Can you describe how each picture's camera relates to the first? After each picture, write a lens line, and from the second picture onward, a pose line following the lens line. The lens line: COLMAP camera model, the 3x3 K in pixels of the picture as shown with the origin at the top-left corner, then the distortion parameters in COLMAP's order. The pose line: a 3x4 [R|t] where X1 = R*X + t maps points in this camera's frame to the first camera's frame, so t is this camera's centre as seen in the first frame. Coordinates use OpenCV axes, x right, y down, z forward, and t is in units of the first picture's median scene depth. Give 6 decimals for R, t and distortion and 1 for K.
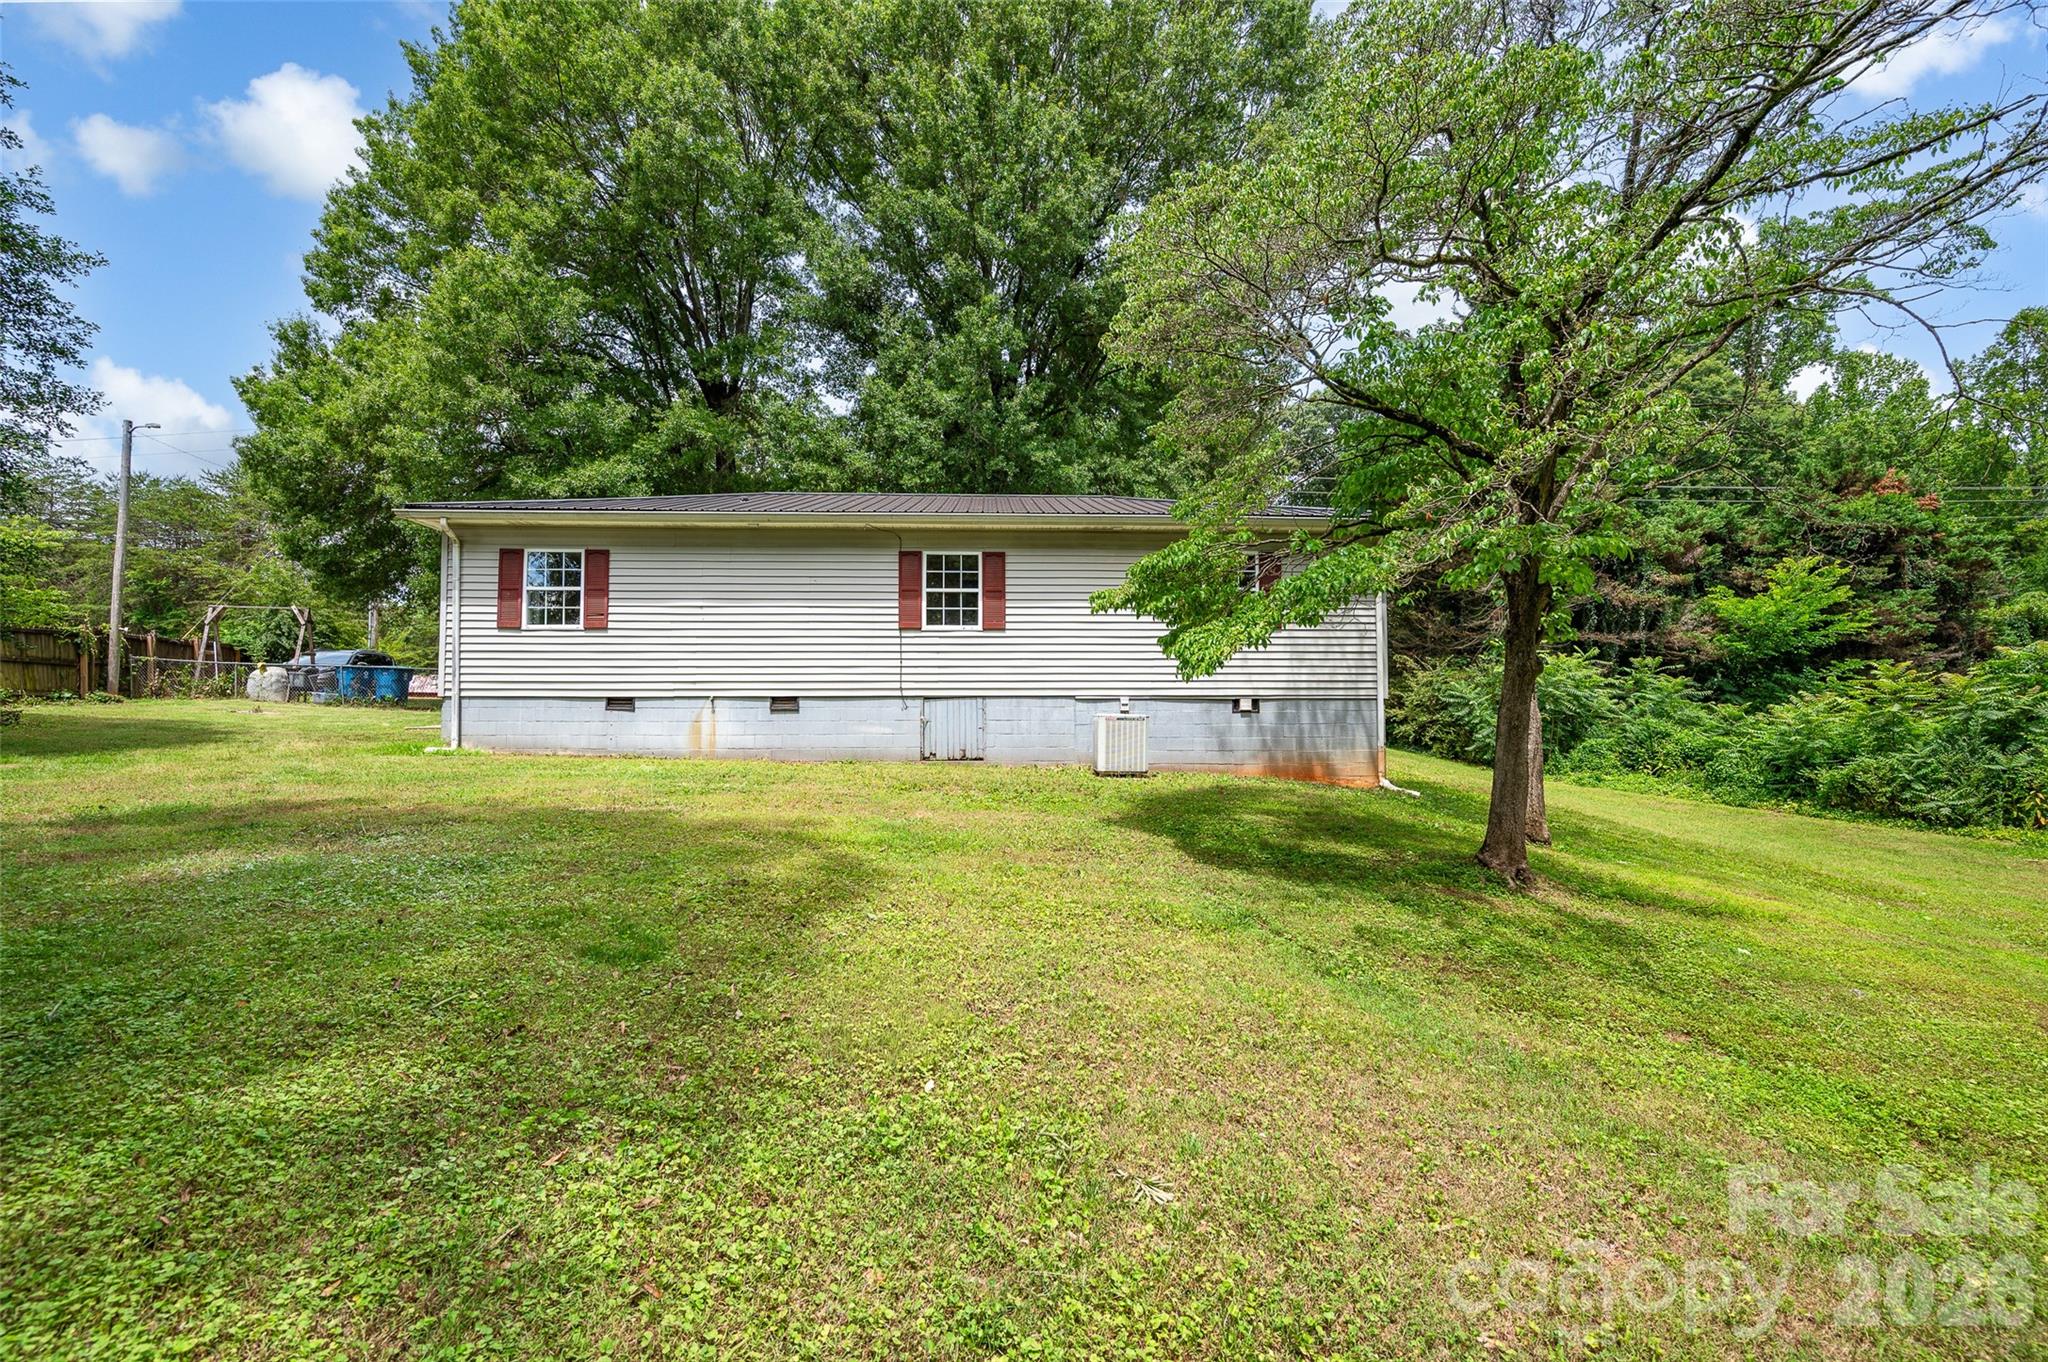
lens RADIAL K [[789.3, 0, 1024.0], [0, 789.3, 681.0], [0, 0, 1]] dist [0.000431, 0.000118]
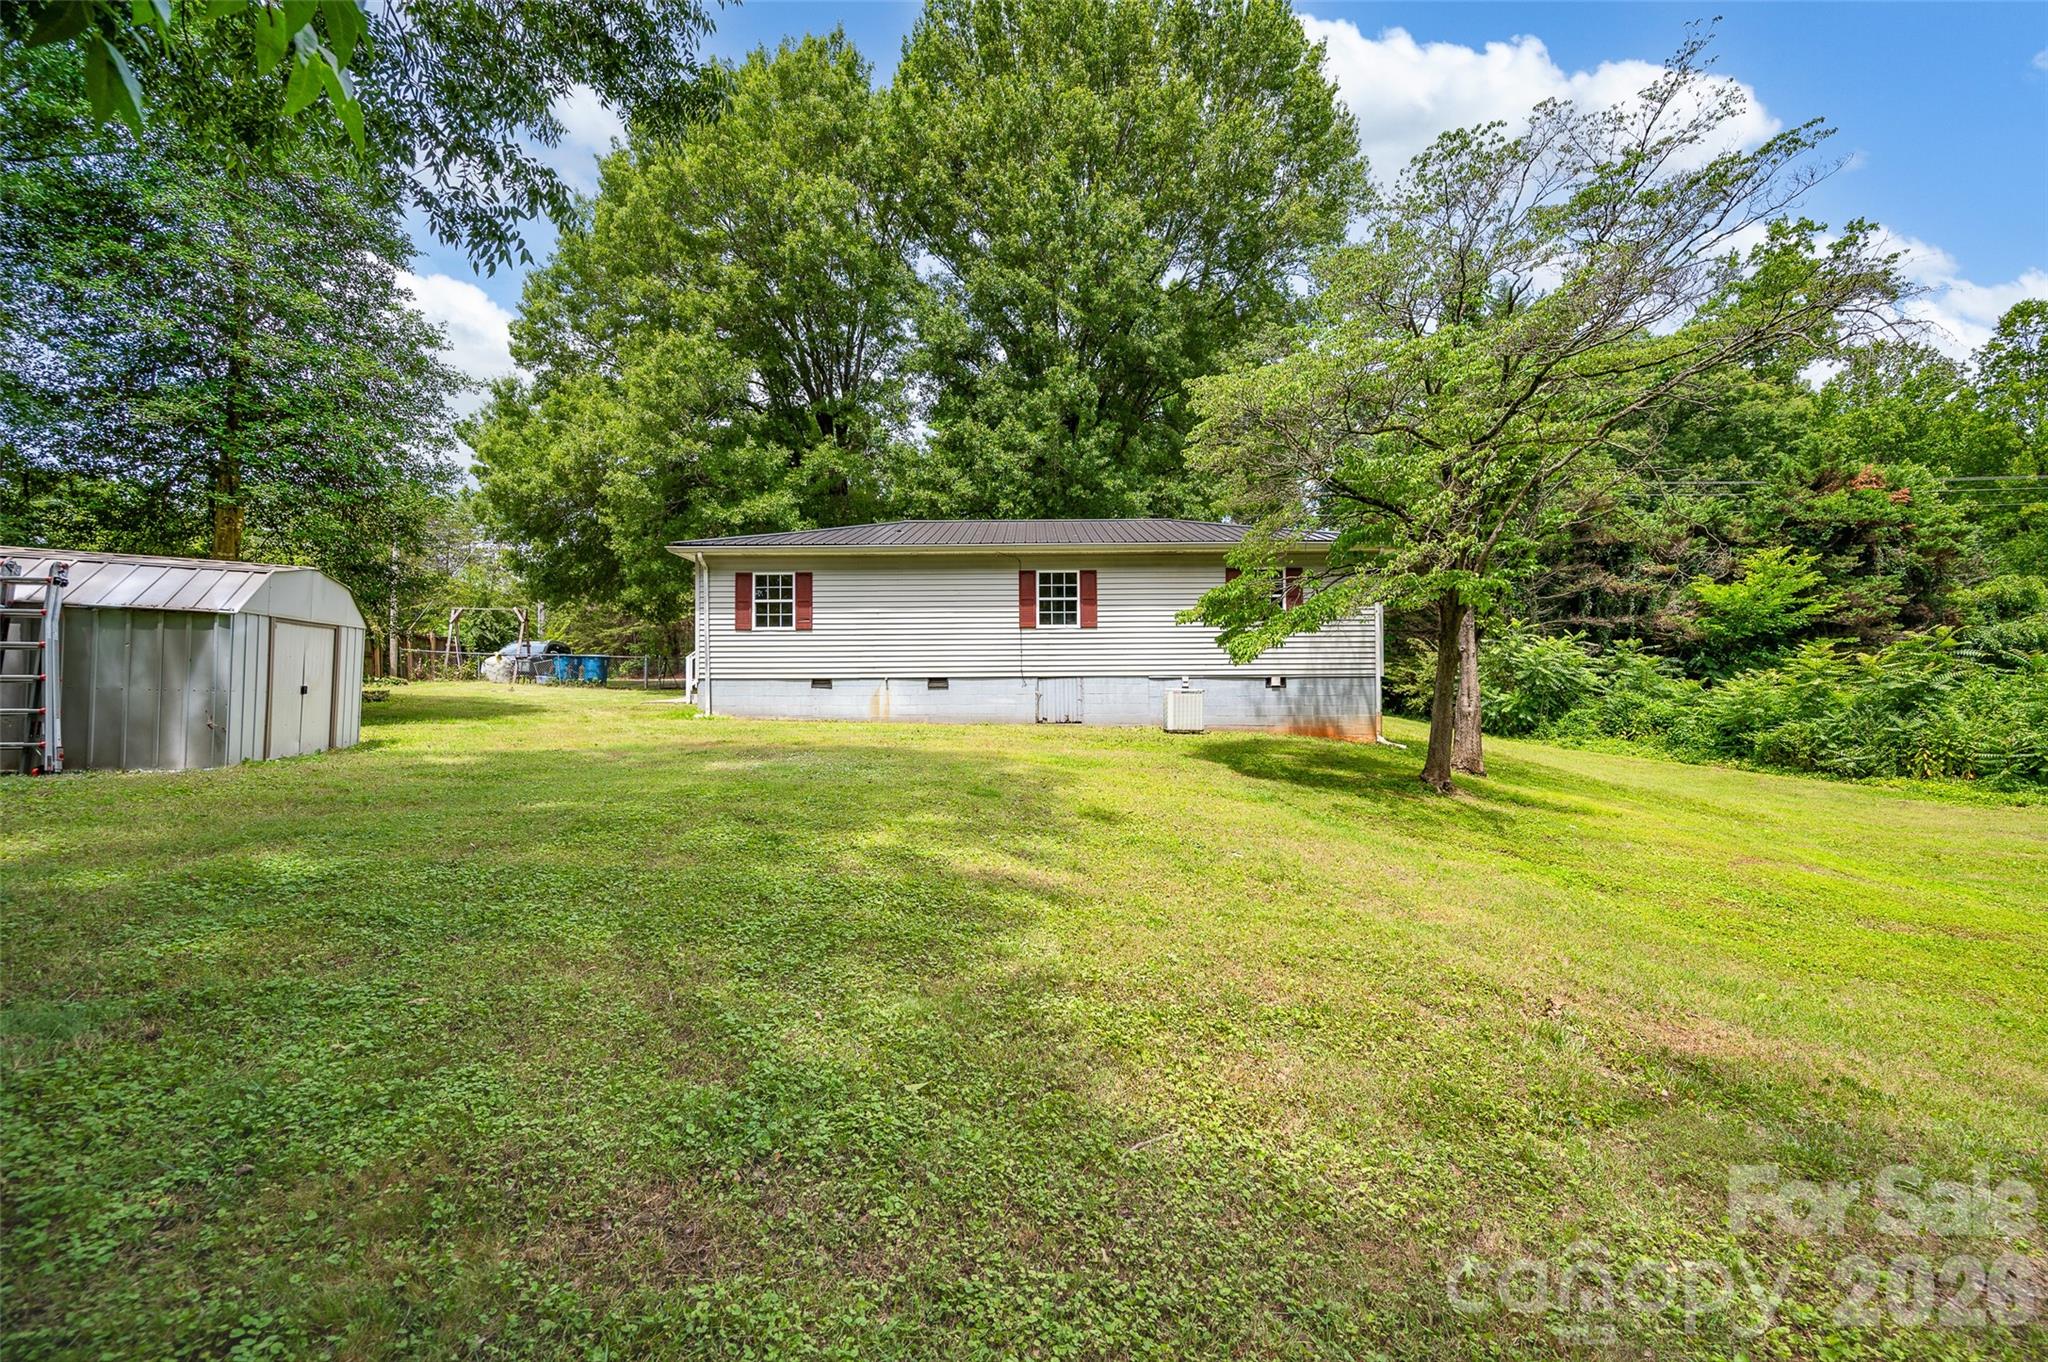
lens RADIAL K [[790.8, 0, 1024.0], [0, 790.8, 681.0], [0, 0, 1]] dist [0.001115, 0.000173]
pose [[0.999184, -0.005407, -0.040025, -0.066743], [0.006471, 0.999628, 0.026506, -0.006707], [0.039867, -0.026744, 0.998847, -0.259682]]
